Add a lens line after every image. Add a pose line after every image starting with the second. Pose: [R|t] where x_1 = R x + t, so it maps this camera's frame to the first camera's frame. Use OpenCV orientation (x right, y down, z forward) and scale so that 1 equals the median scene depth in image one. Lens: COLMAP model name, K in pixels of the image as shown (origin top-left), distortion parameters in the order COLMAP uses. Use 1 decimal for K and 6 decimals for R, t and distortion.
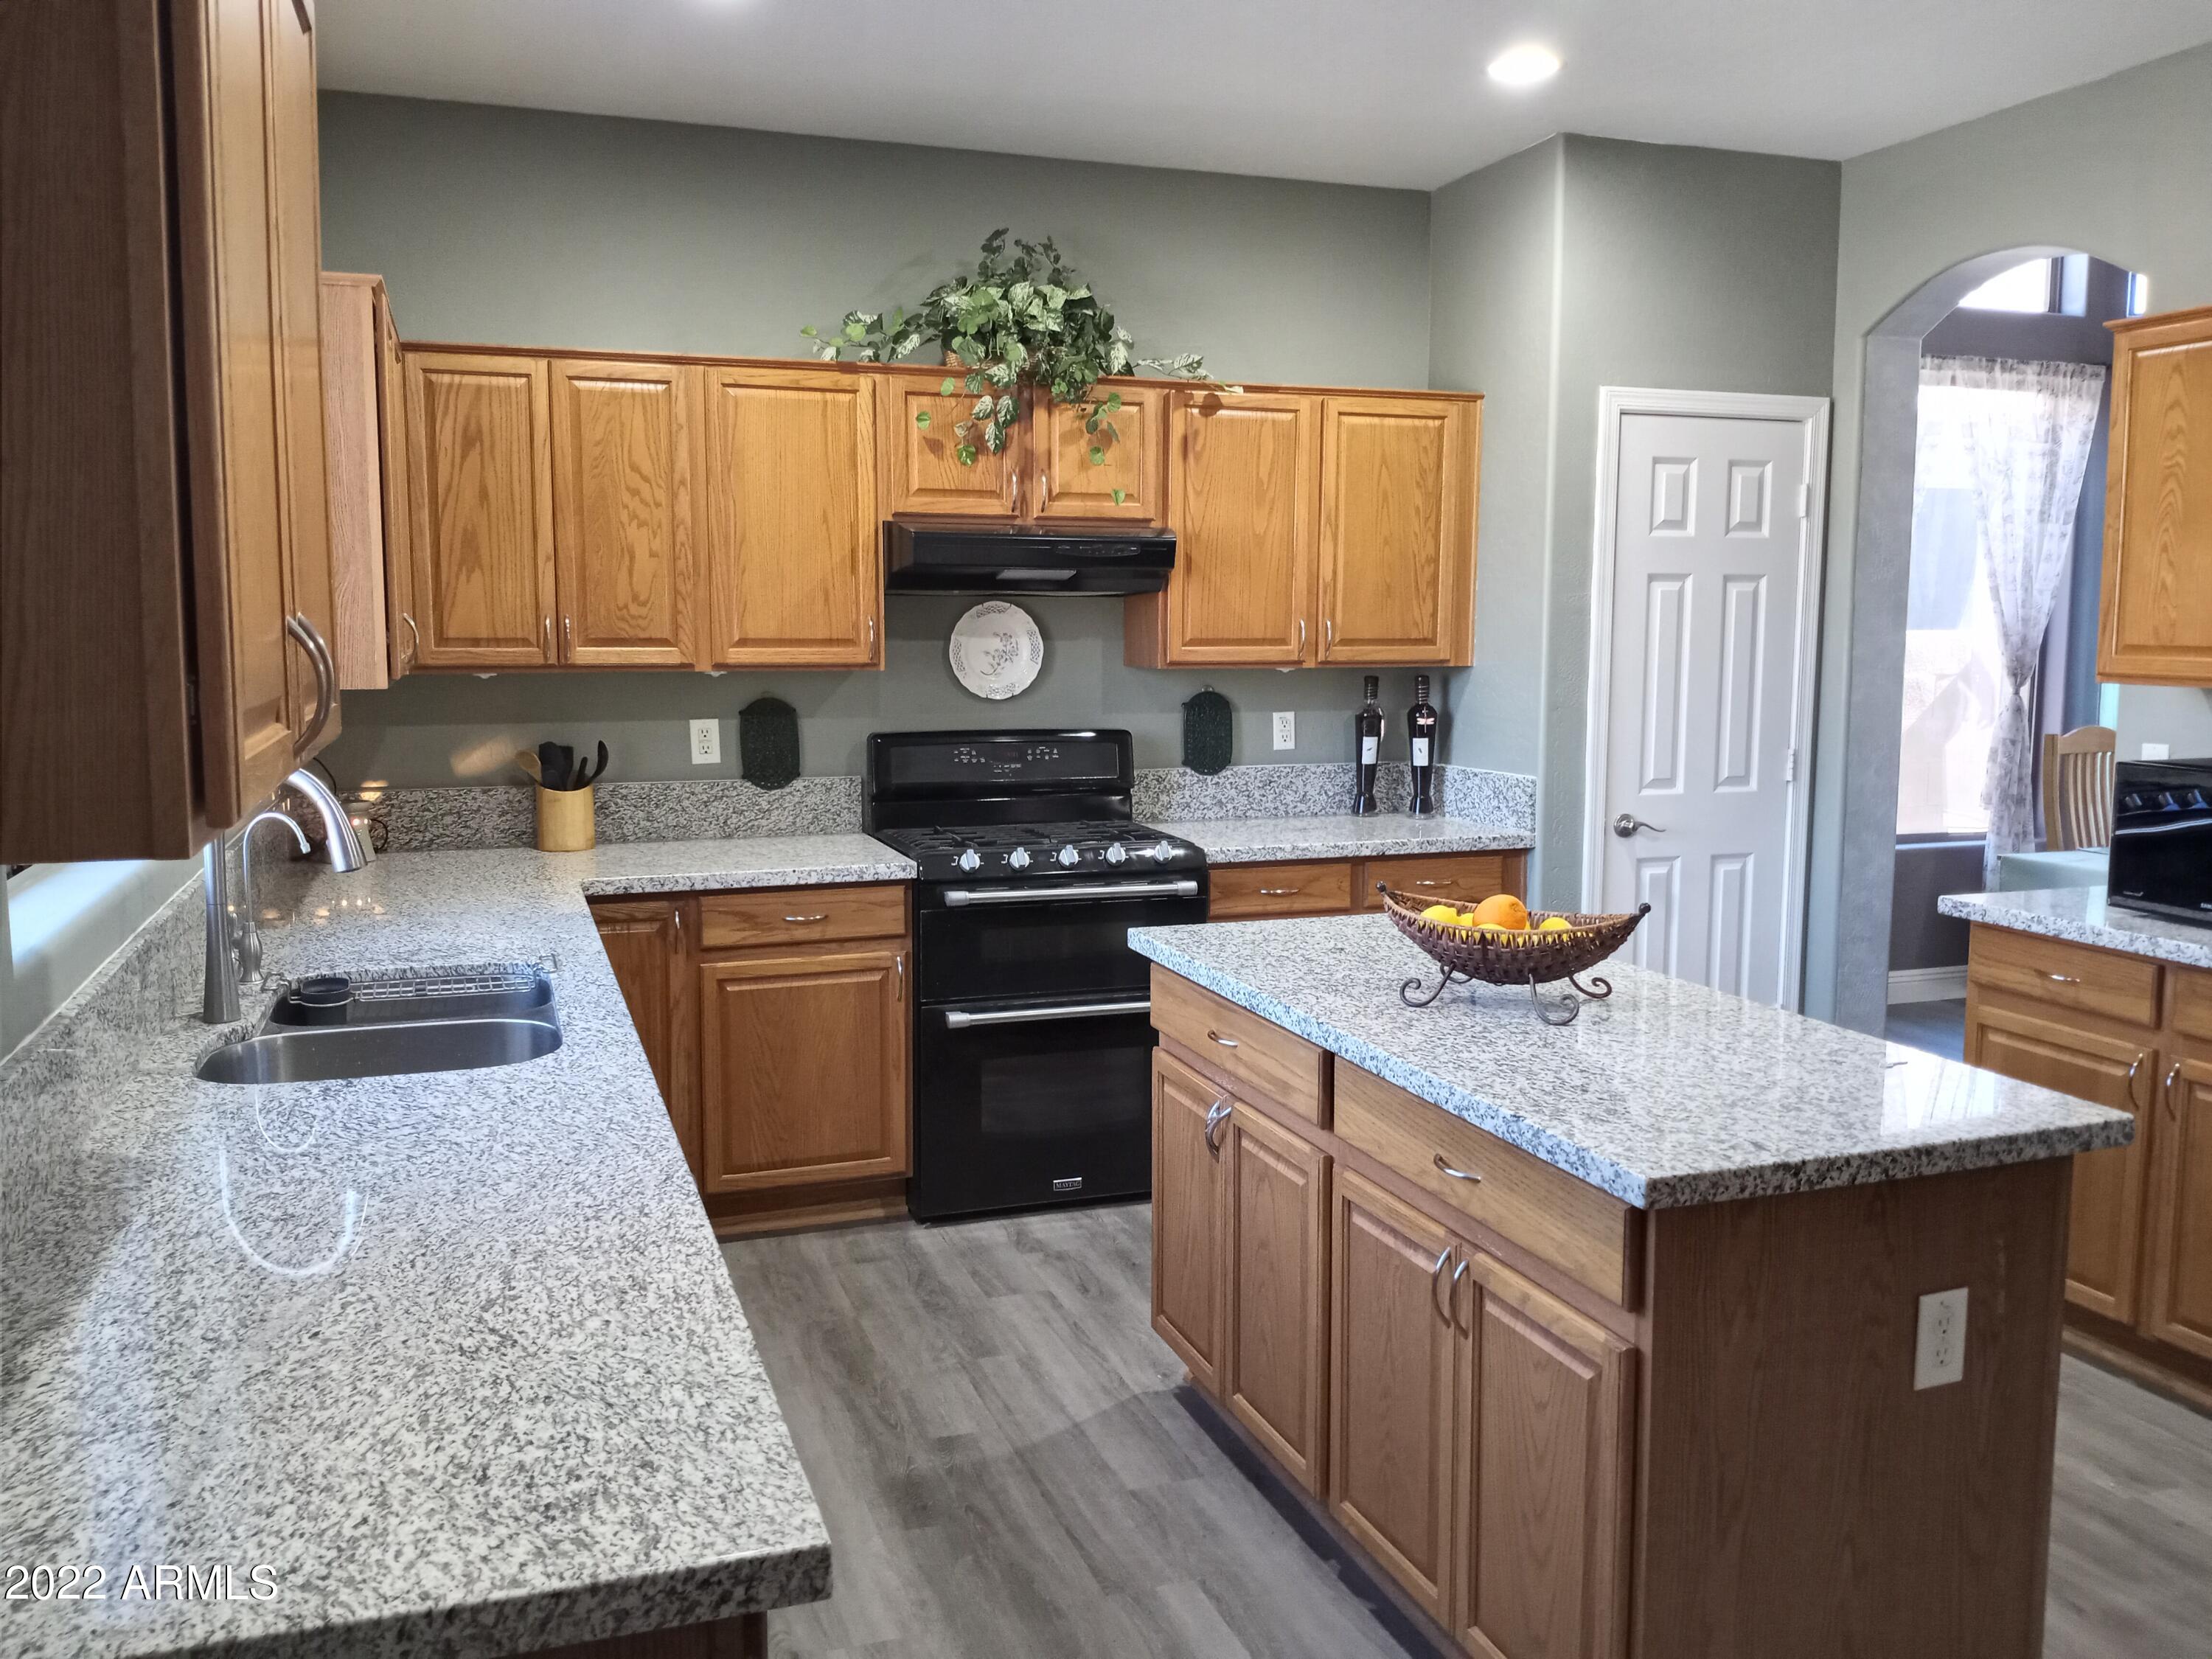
lens RADIAL K [[1770.0, 0, 1105.5], [0, 1770.0, 838.2], [0, 0, 1]] dist [0.106503, -0.205251]
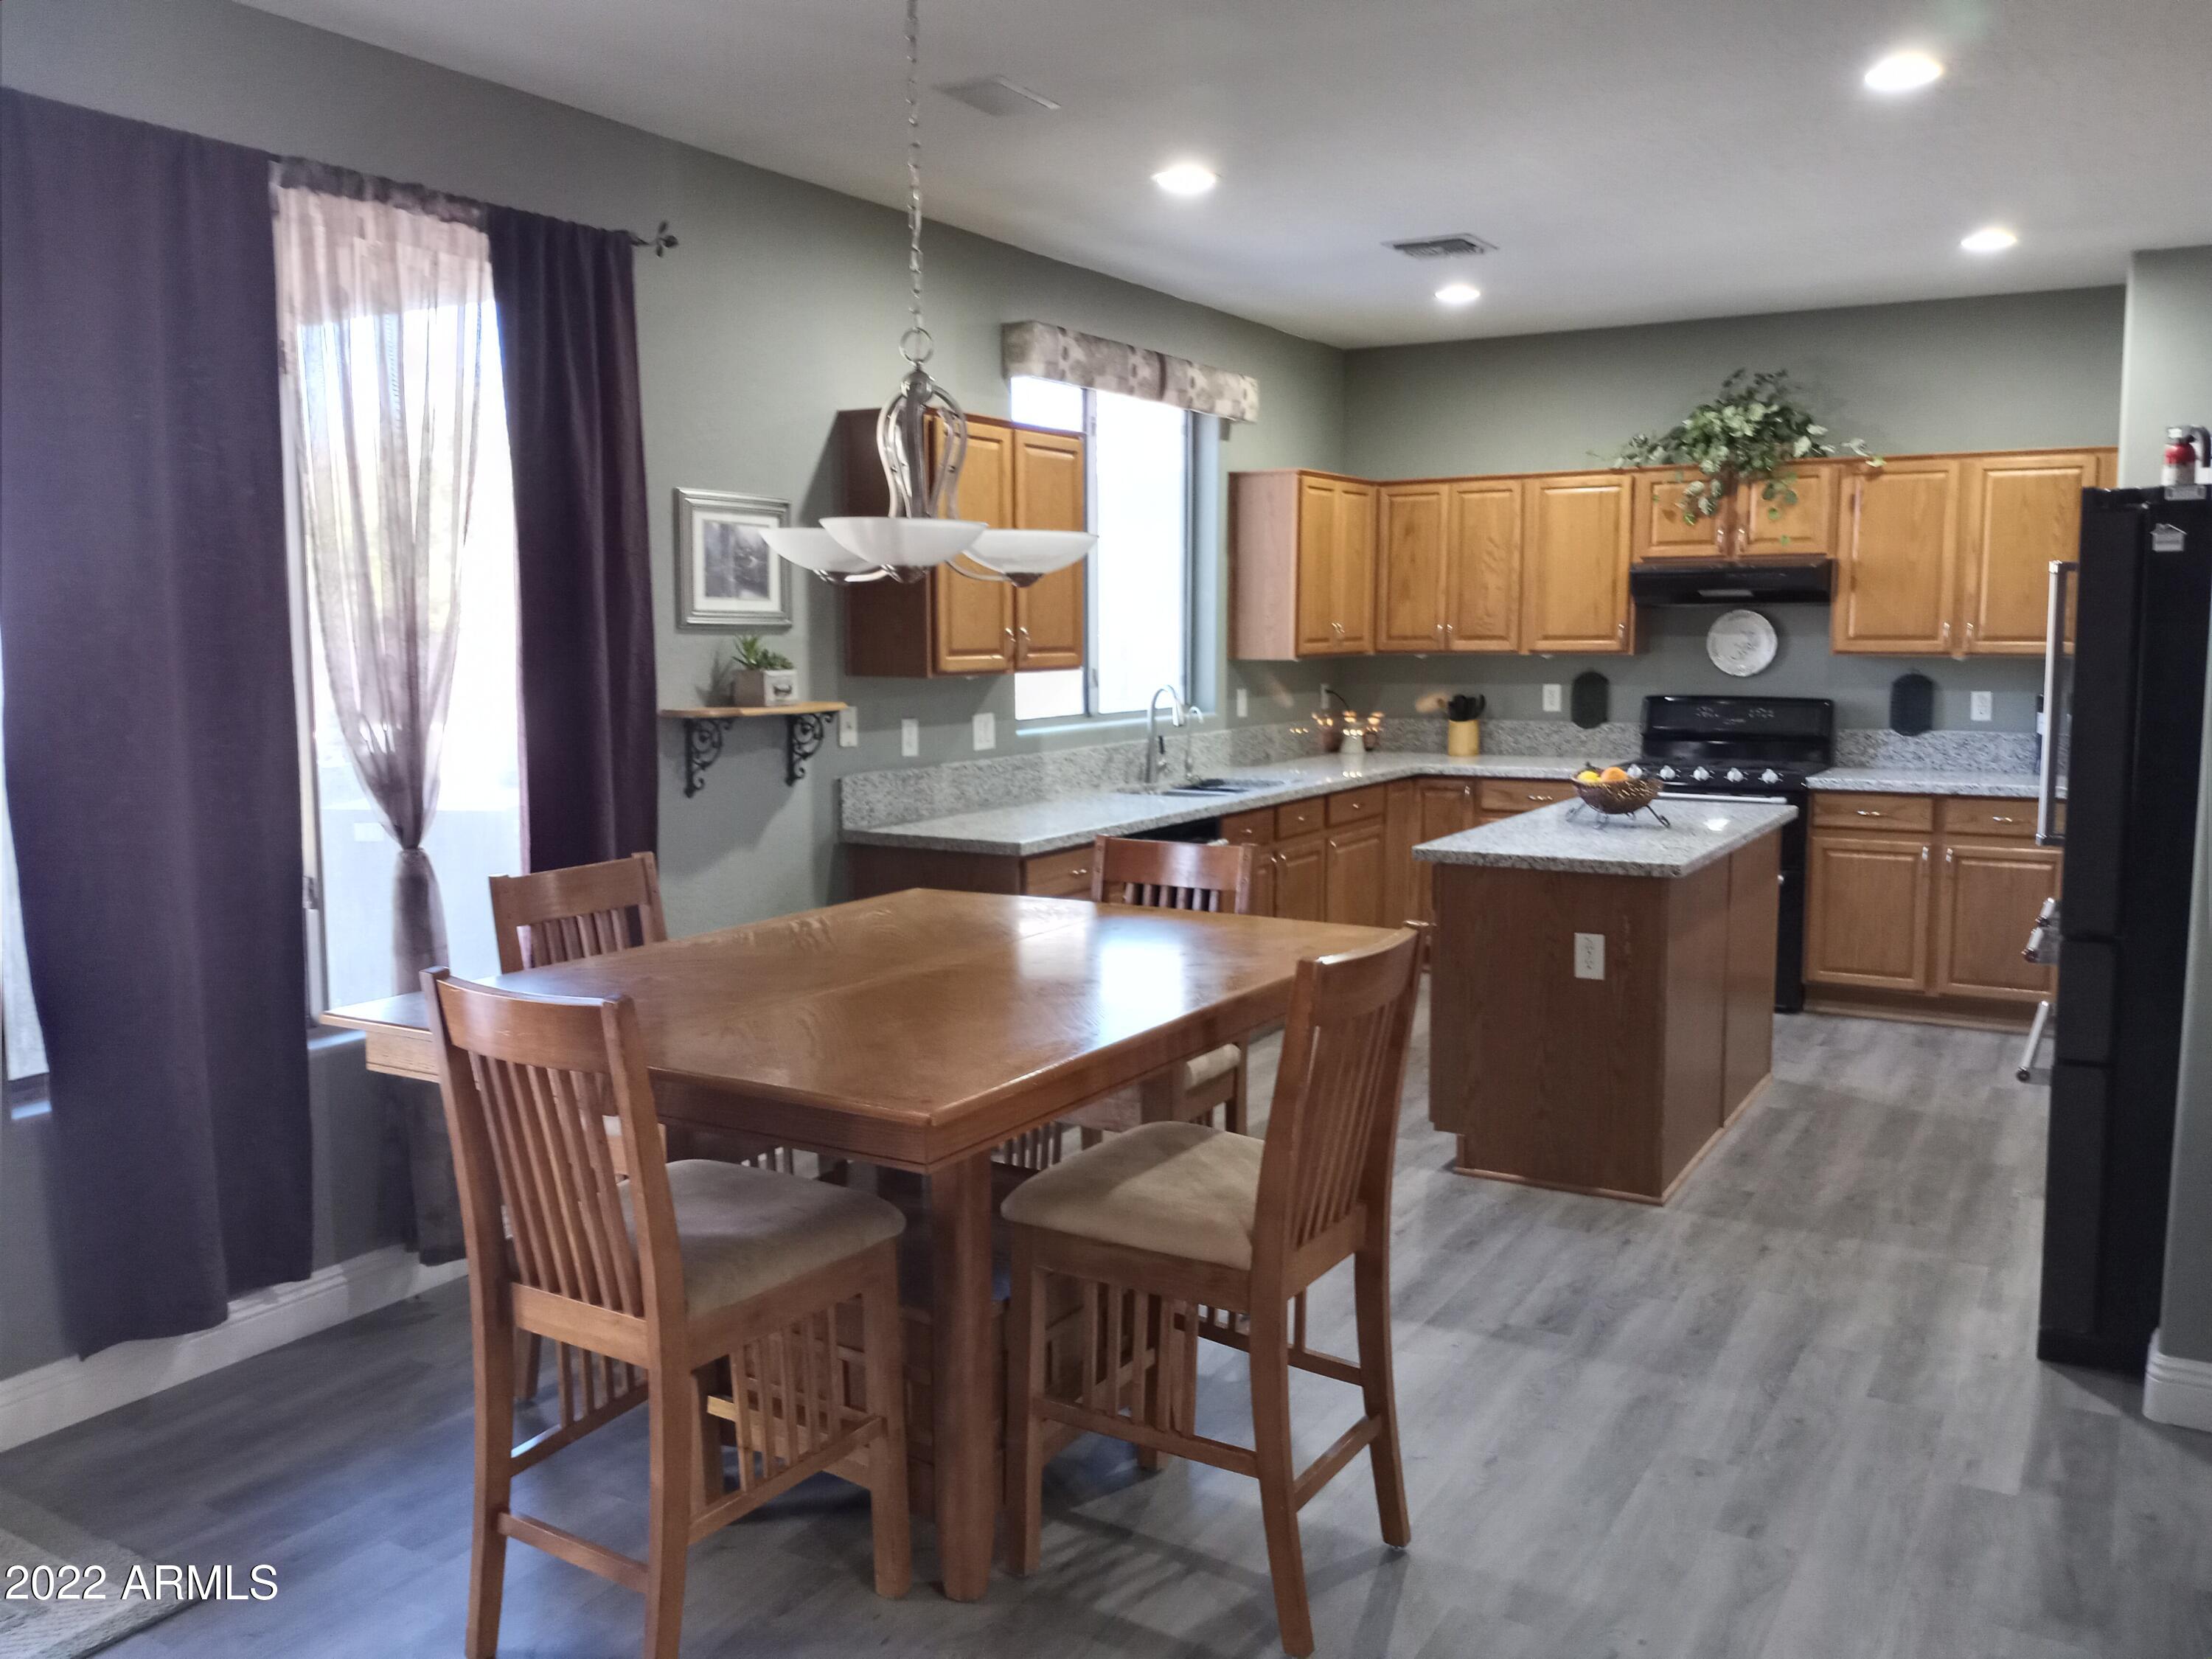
lens RADIAL K [[1776.5, 0, 1111.4], [0, 1776.5, 803.0], [0, 0, 1]] dist [0.108042, -0.125907]
pose [[0.649770, 0.075674, -0.756355, 0.805248], [-0.091032, 0.995618, 0.021409, 0.046812], [0.754661, 0.054941, 0.653811, -0.408329]]
